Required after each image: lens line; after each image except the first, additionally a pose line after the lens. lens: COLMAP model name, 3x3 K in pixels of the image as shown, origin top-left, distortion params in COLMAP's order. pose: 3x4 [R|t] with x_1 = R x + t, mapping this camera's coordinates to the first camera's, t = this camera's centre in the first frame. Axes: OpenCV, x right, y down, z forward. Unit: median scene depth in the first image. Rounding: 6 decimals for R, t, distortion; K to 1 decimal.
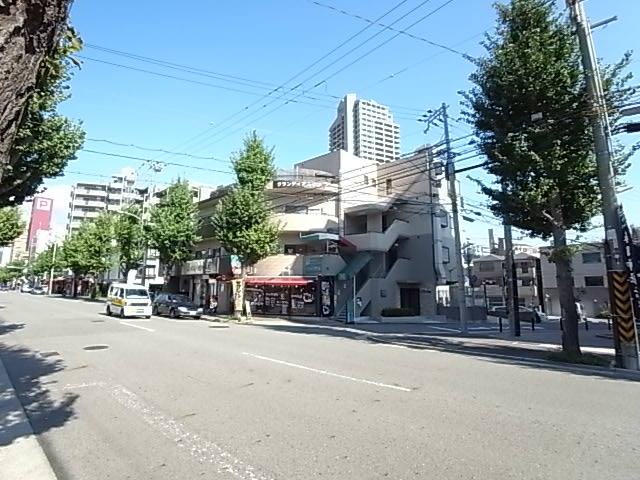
lens RADIAL K [[347.5, 0, 320.0], [0, 347.5, 240.0], [0, 0, 1]] dist [-0.063851, -0.000005]
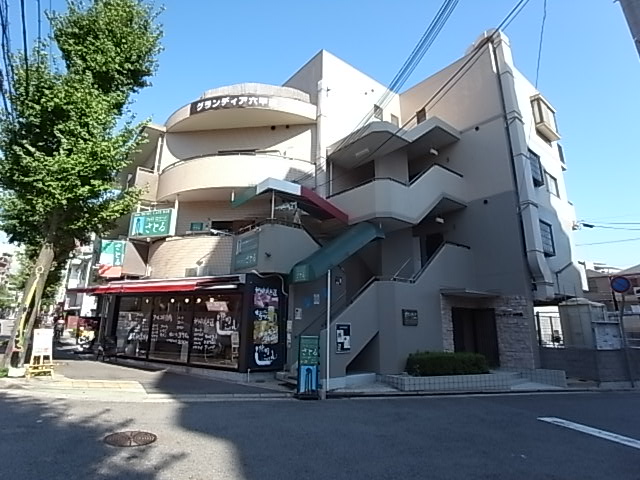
lens RADIAL K [[347.5, 0, 320.0], [0, 347.5, 240.0], [0, 0, 1]] dist [-0.063851, -0.000005]
pose [[0.987587, -0.030936, -0.153999, 0.137895], [0.015746, 0.994973, -0.098896, 0.096641], [0.156284, 0.095244, 0.983109, 0.539504]]
